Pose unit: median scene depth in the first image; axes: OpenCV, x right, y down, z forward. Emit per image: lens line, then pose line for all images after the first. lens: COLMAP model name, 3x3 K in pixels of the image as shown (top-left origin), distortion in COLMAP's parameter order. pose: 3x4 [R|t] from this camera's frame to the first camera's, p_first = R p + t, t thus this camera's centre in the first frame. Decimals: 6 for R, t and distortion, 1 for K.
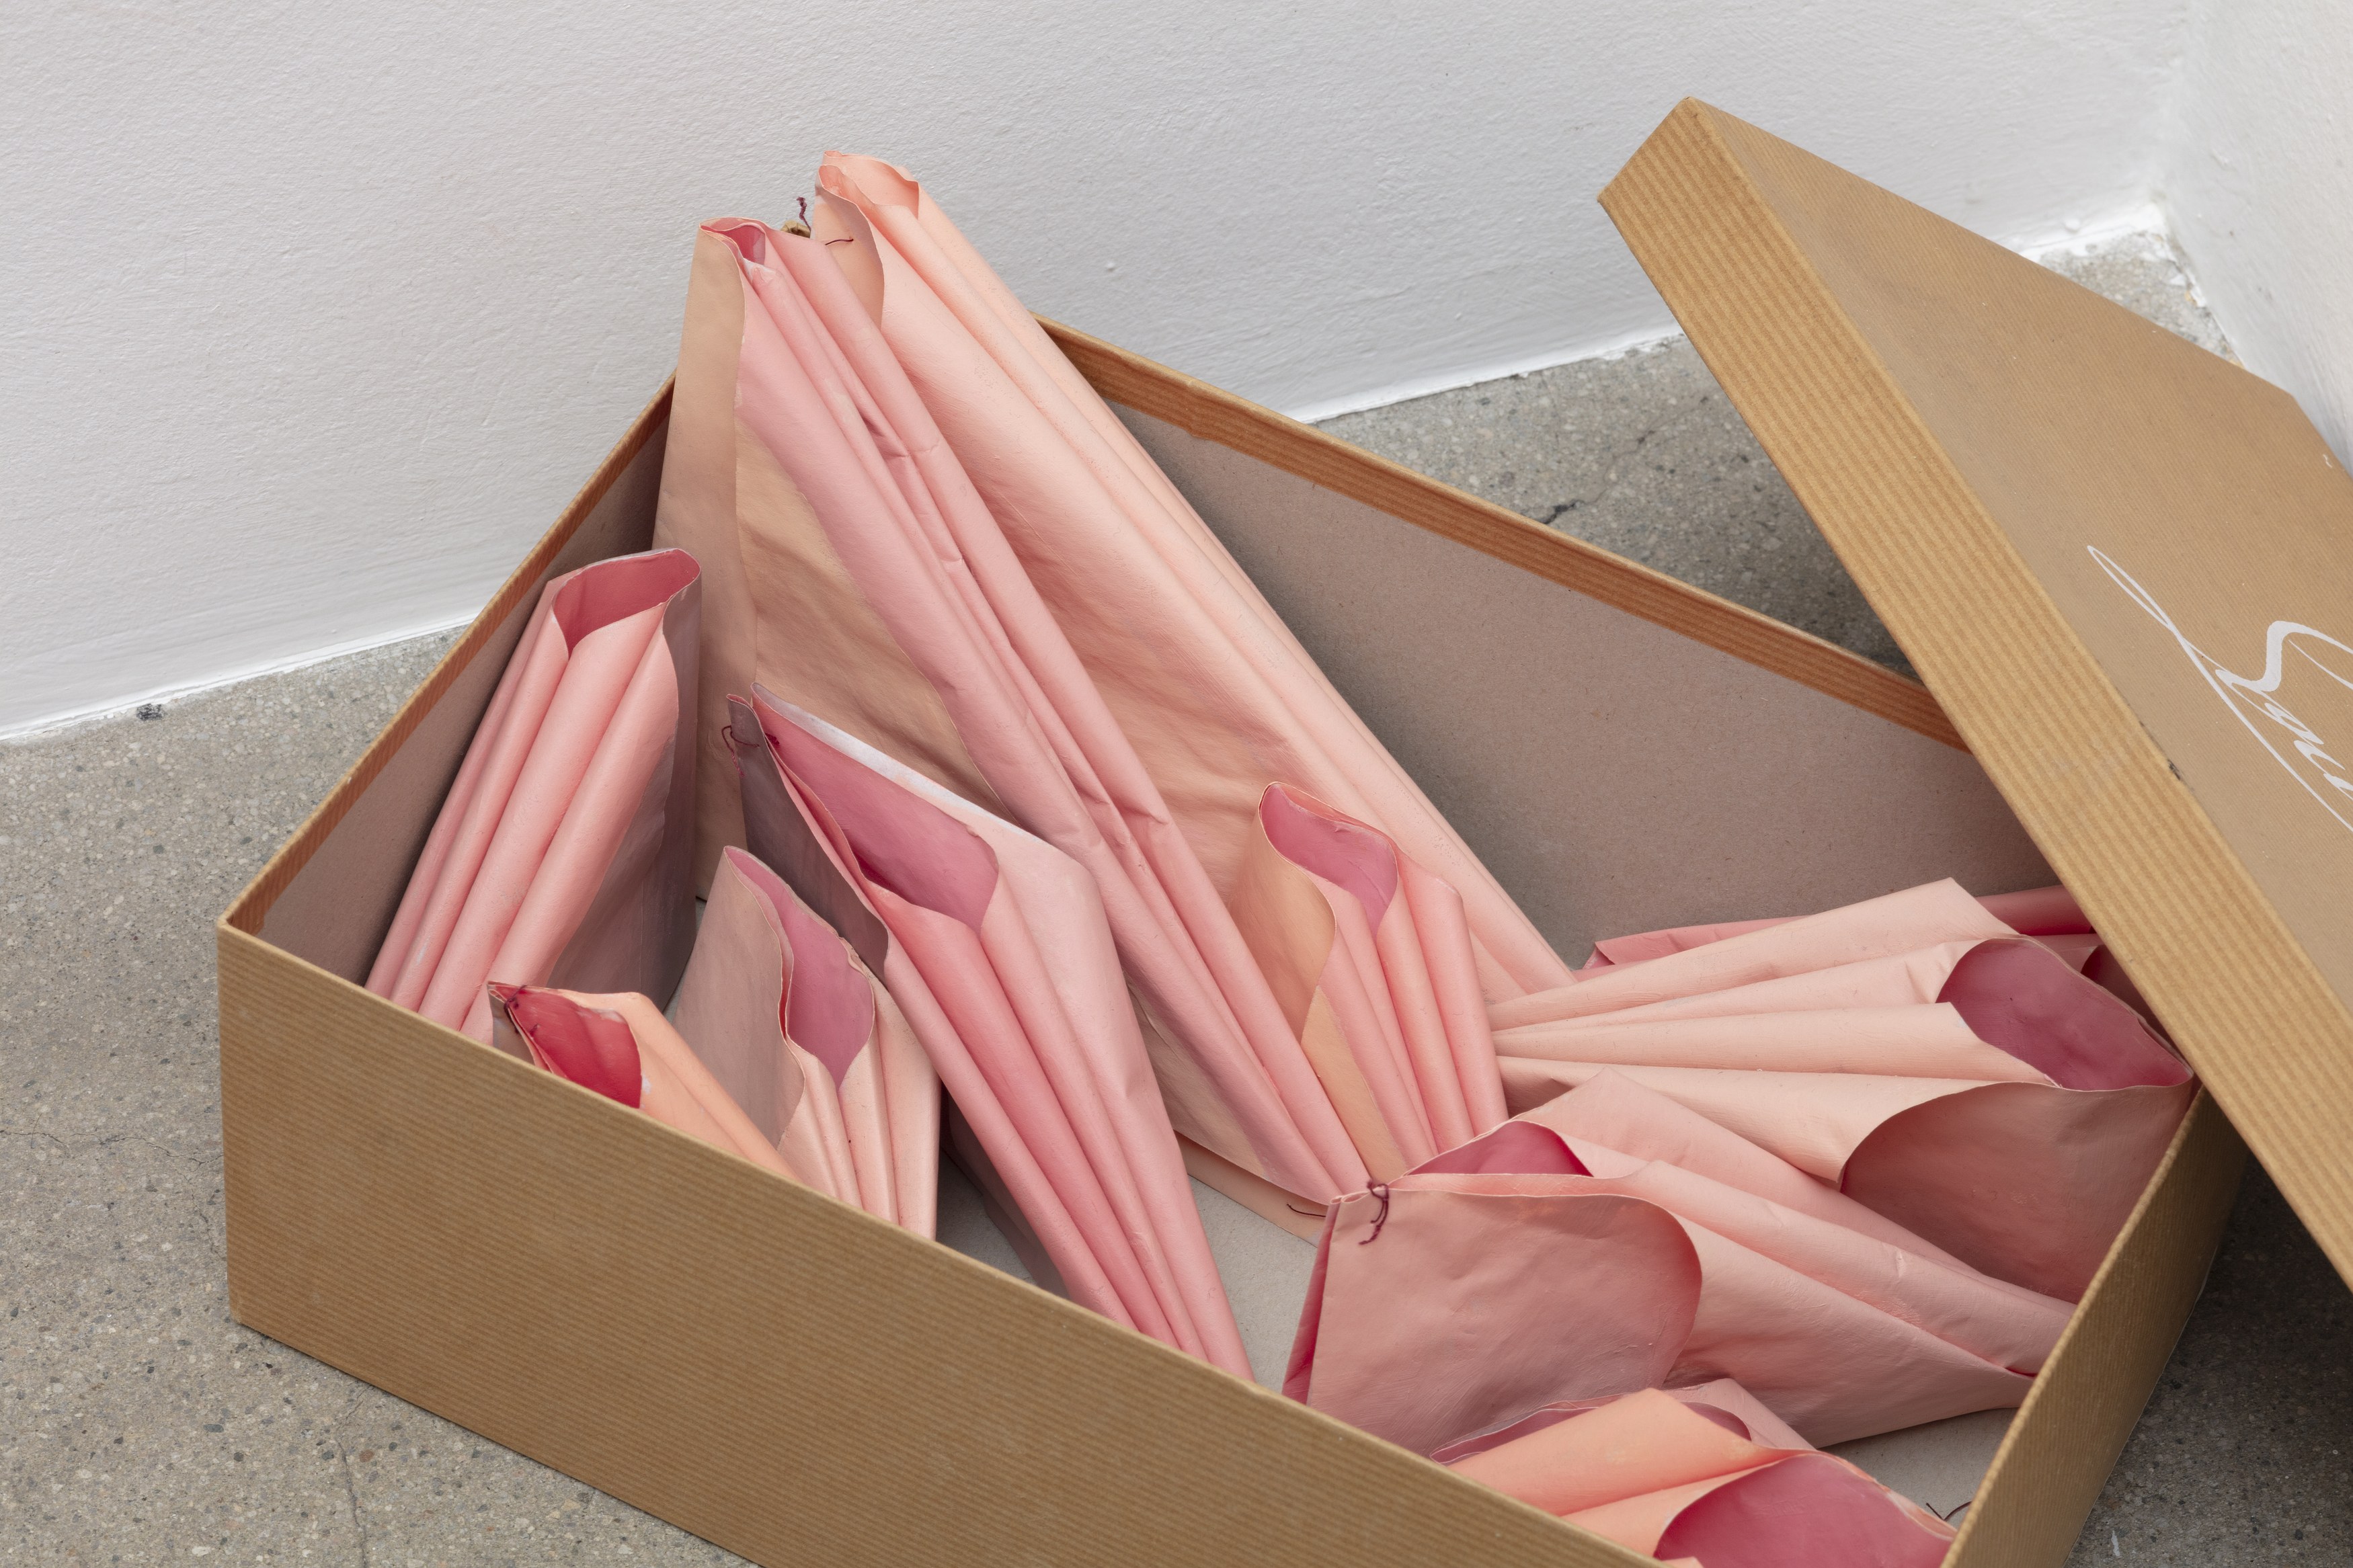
lens RADIAL K [[6648.9, 0, 969.4], [0, 6648.9, 859.7], [0, 0, 1]] dist [0.009327, -0.090381]
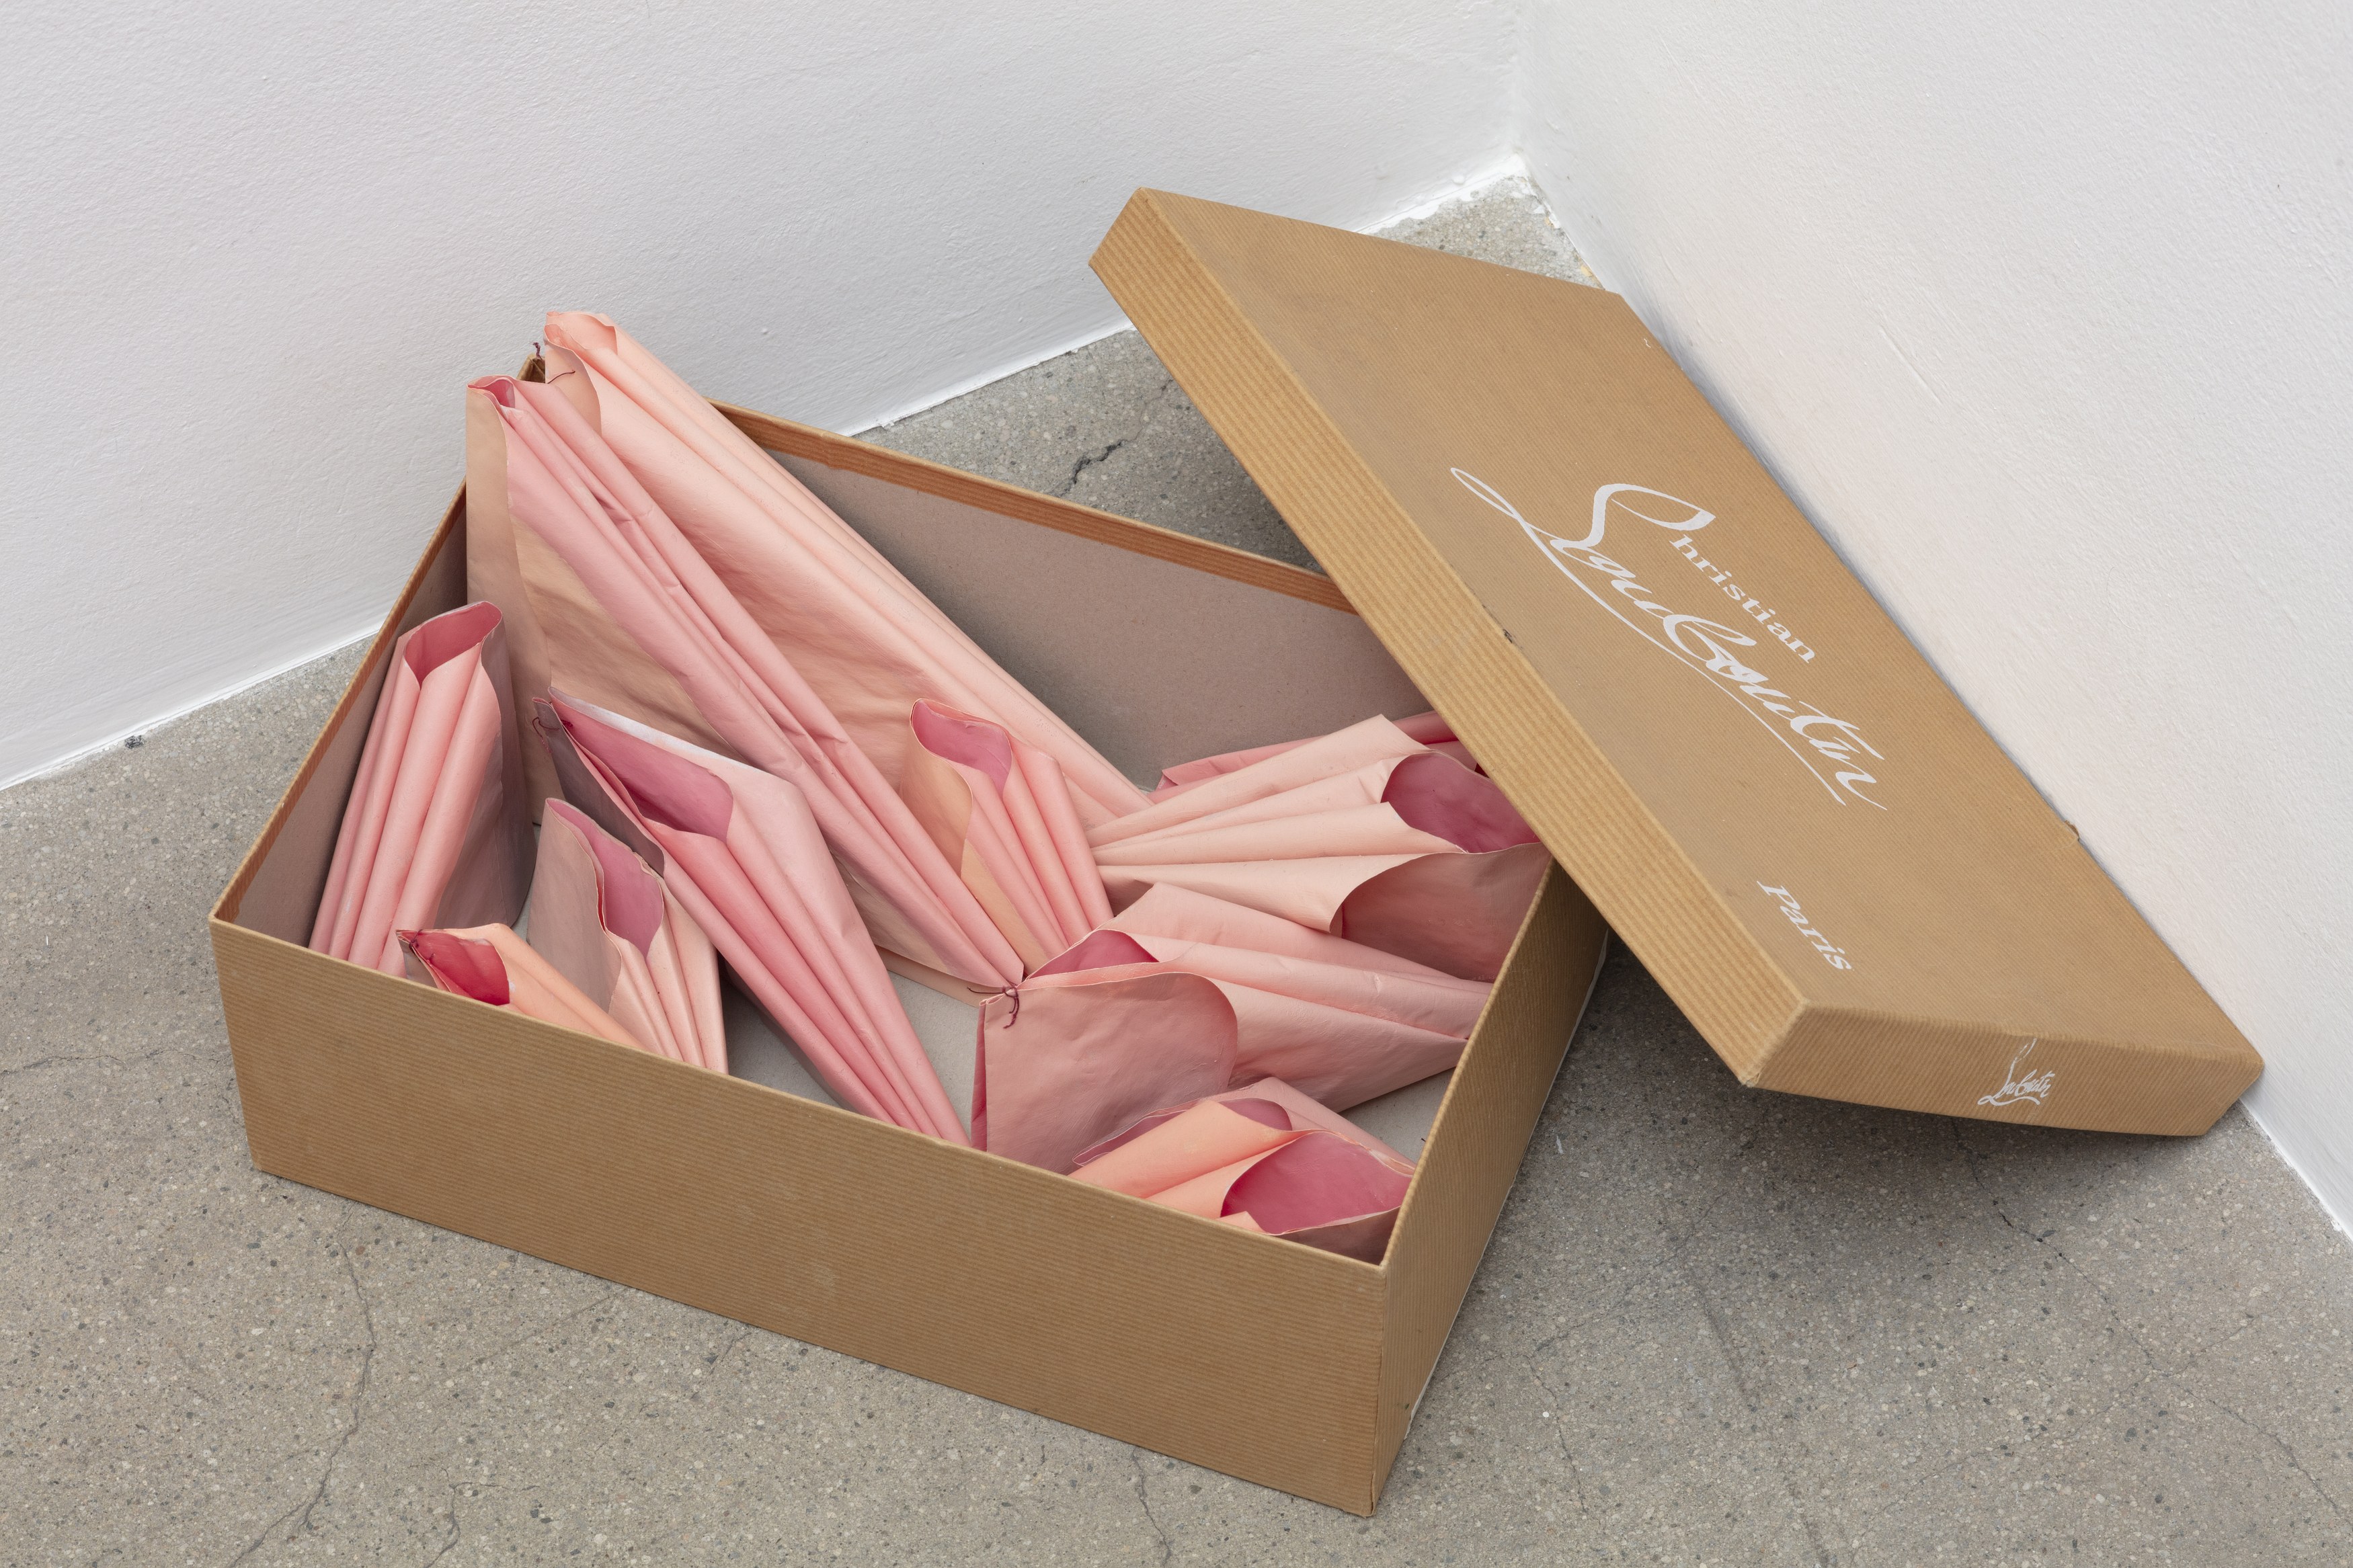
lens RADIAL K [[6648.9, 0, 969.4], [0, 6648.9, 859.7], [0, 0, 1]] dist [0.009327, -0.090381]
pose [[0.990748, -0.135693, 0.002443, 0.049513], [0.135051, 0.987521, 0.081017, -0.094602], [-0.013406, -0.079937, 0.996710, -0.446367]]
